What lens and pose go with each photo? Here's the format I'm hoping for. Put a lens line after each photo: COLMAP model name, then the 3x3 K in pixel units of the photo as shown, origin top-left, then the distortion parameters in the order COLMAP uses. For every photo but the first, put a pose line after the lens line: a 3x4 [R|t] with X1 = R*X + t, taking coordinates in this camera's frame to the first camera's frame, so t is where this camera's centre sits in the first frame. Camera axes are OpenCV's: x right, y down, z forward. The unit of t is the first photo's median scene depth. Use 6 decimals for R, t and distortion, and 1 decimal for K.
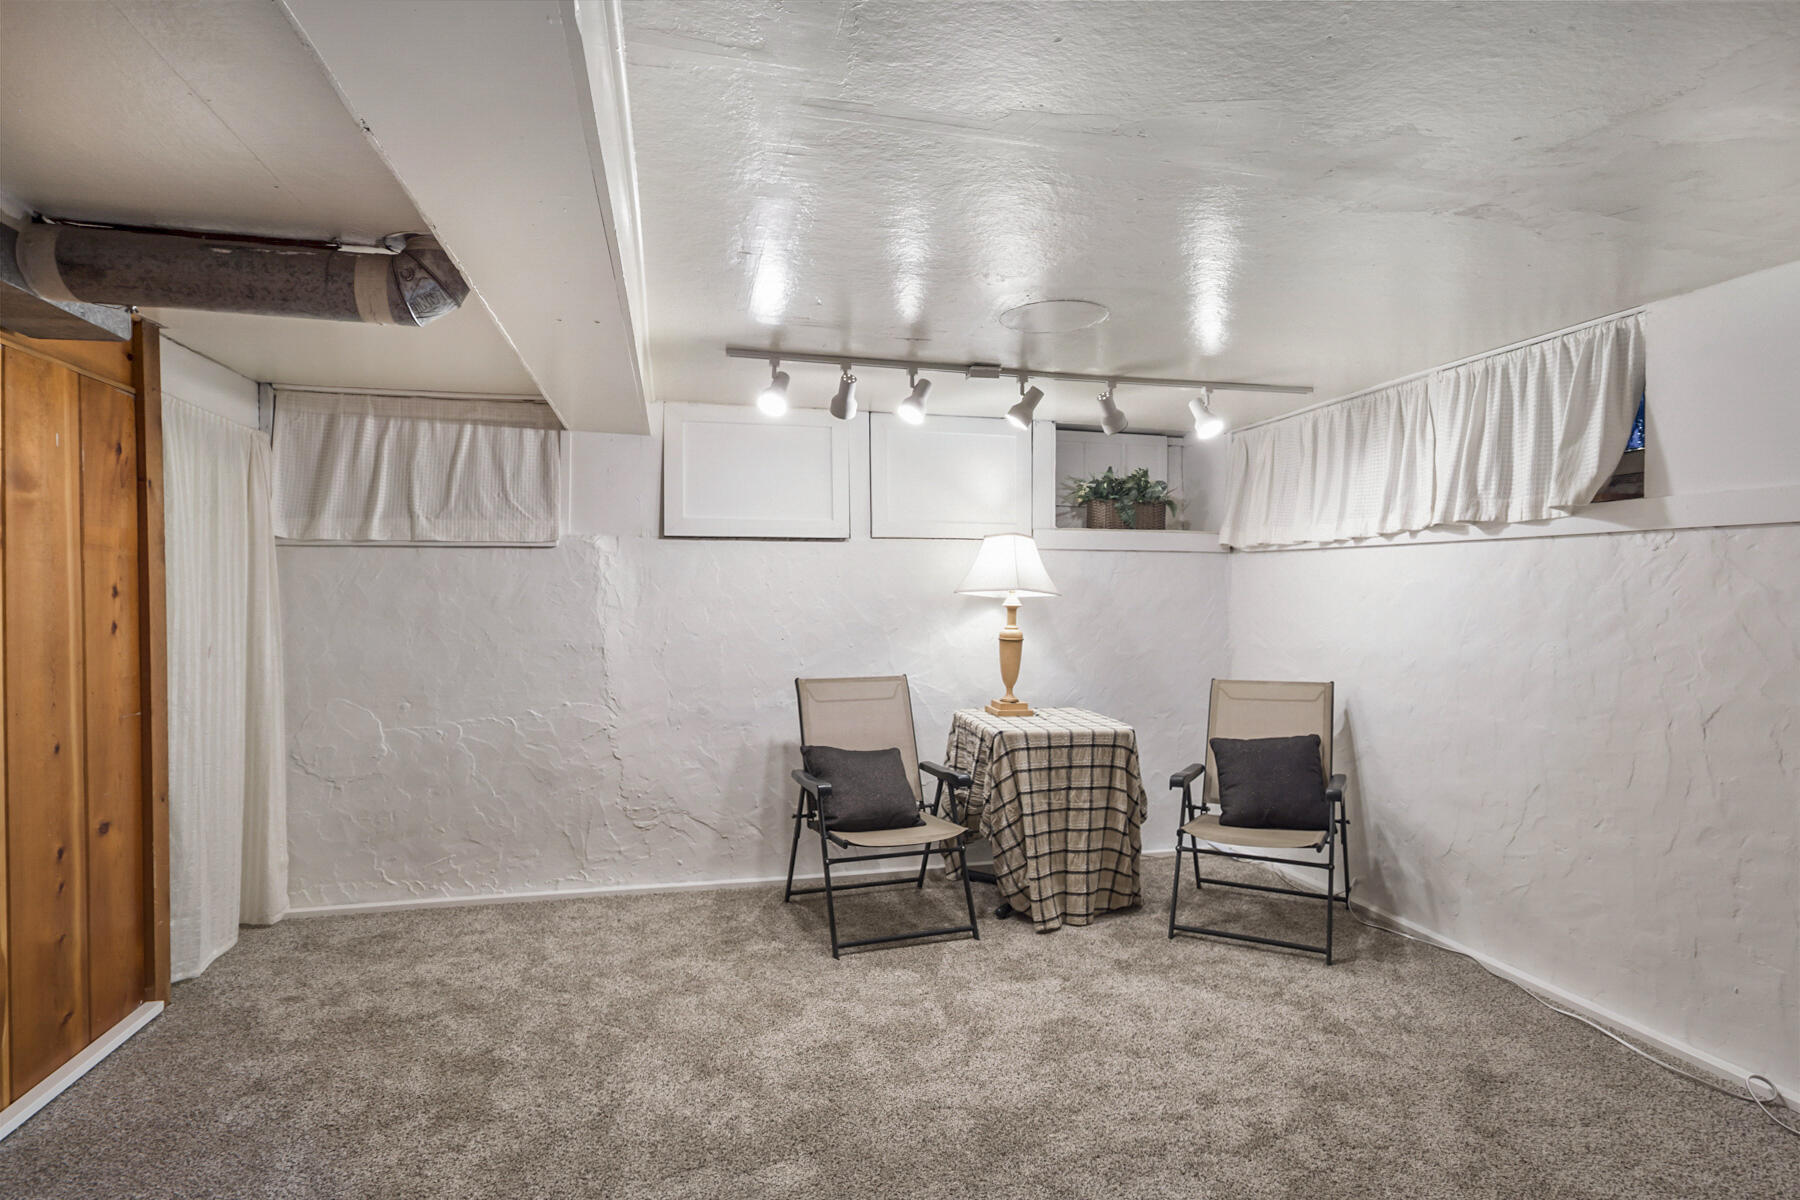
lens RADIAL K [[937.4, 0, 900.0], [0, 937.4, 600.0], [0, 0, 1]] dist [-0.034707, 0.018376]
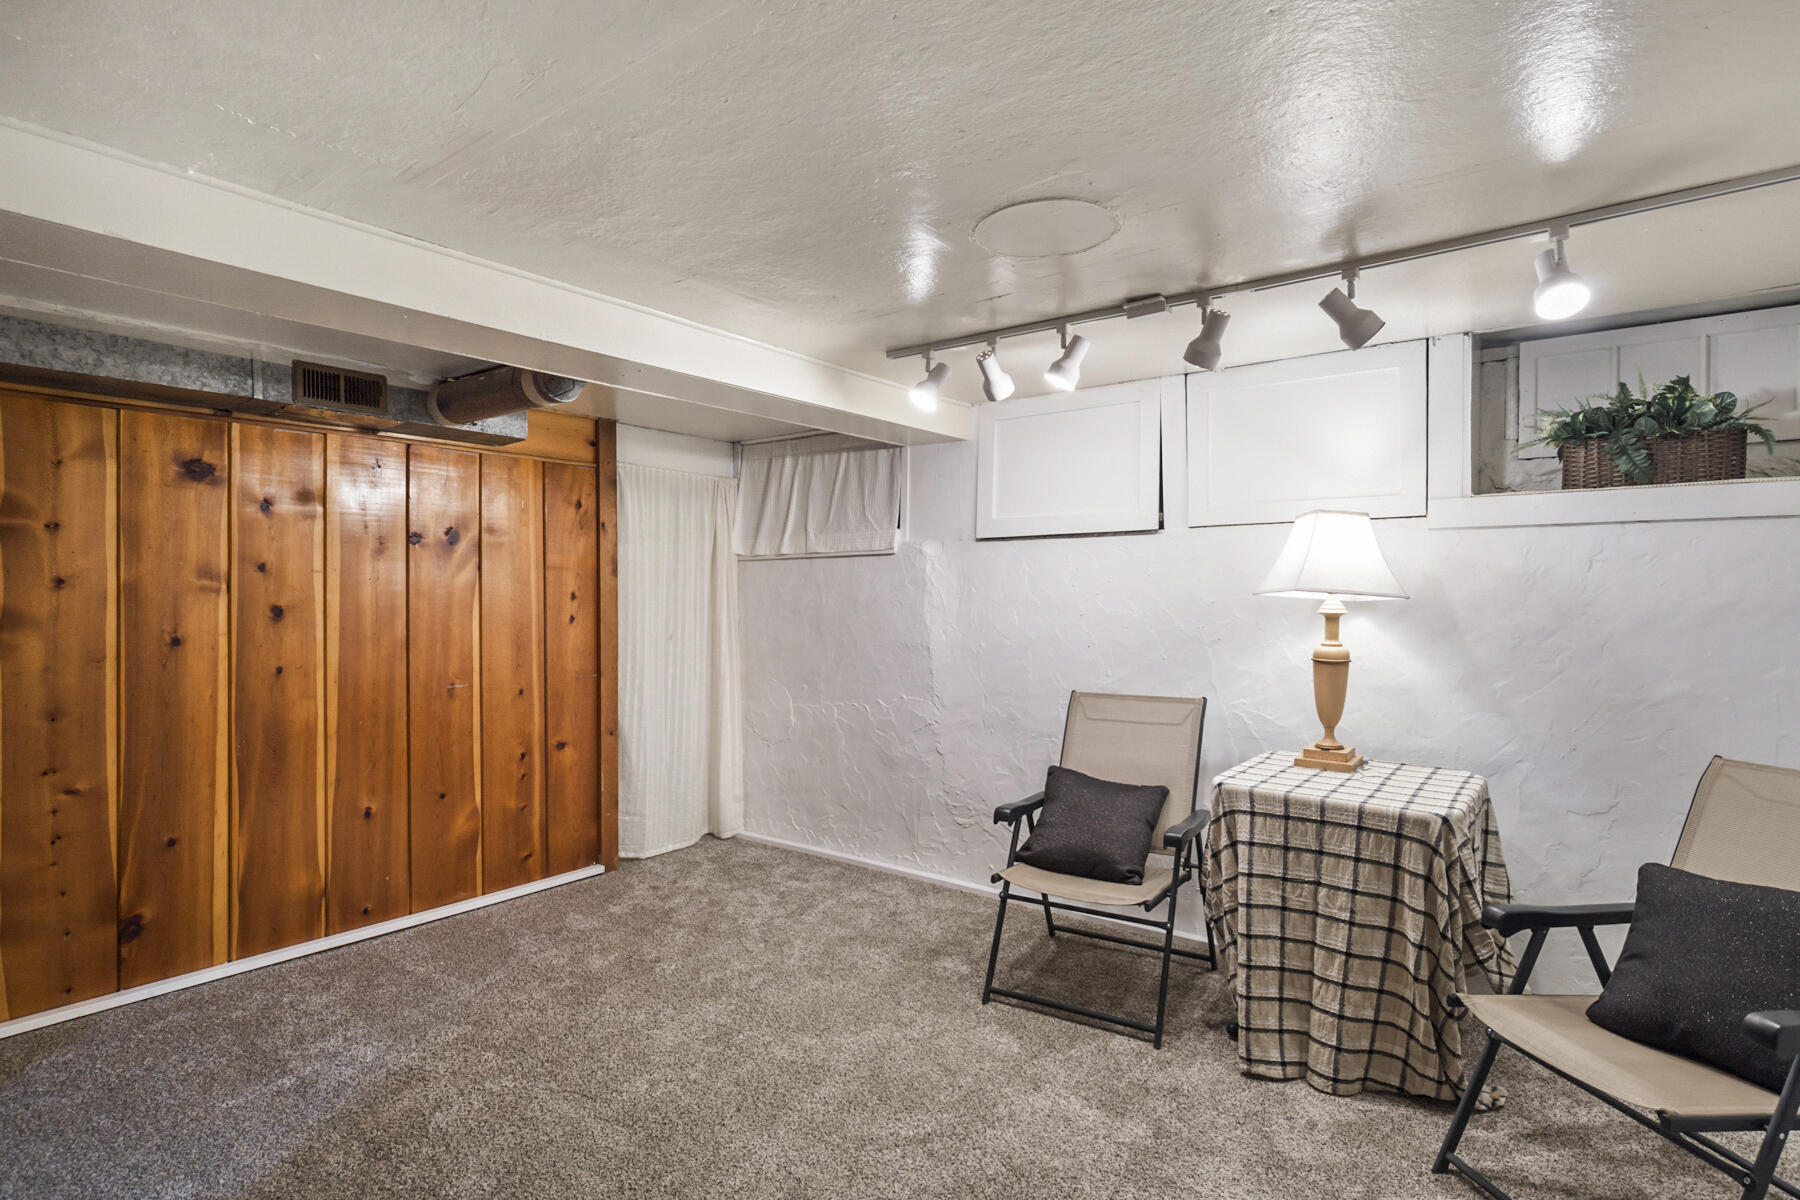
lens RADIAL K [[936.8, 0, 900.0], [0, 936.8, 600.0], [0, 0, 1]] dist [-0.014489, 0.000343]
pose [[0.600856, 0.003258, -0.799351, 0.543710], [-0.001473, 0.999995, 0.002969, -0.005929], [0.799356, -0.000606, 0.600857, 0.354380]]
